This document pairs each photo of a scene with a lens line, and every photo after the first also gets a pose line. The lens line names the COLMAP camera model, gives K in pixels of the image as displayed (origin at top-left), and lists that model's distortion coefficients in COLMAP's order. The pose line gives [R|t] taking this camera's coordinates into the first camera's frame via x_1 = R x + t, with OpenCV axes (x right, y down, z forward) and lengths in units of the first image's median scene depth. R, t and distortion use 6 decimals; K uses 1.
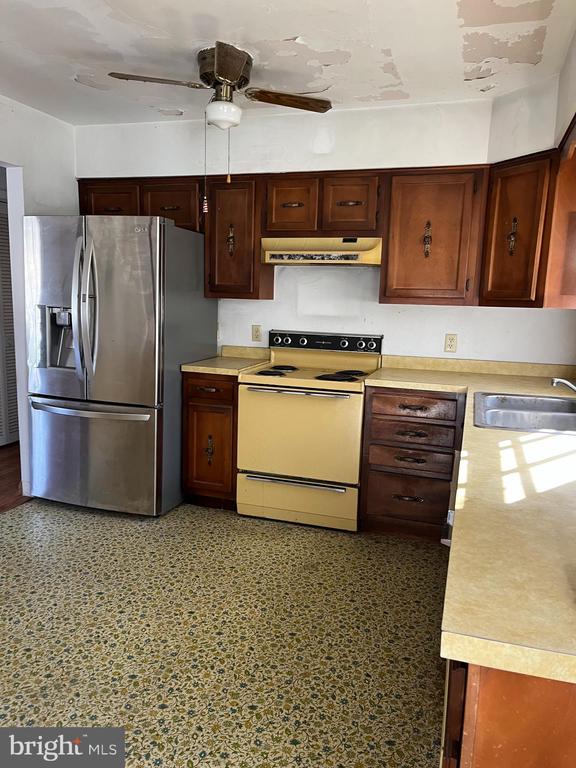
lens RADIAL K [[584.7, 0, 288.0], [0, 584.7, 384.0], [0, 0, 1]] dist [-0.000363, -0.001543]
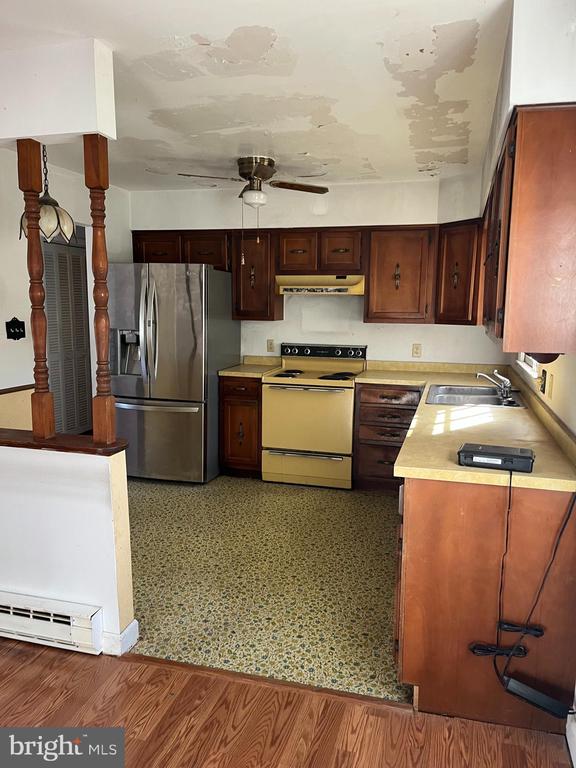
lens RADIAL K [[584.7, 0, 288.0], [0, 584.7, 384.0], [0, 0, 1]] dist [-0.000363, -0.001543]
pose [[0.999377, -0.021692, 0.027836, -0.063567], [0.022019, 0.999691, -0.011522, 0.017663], [-0.027577, 0.012128, 0.999546, -0.369790]]
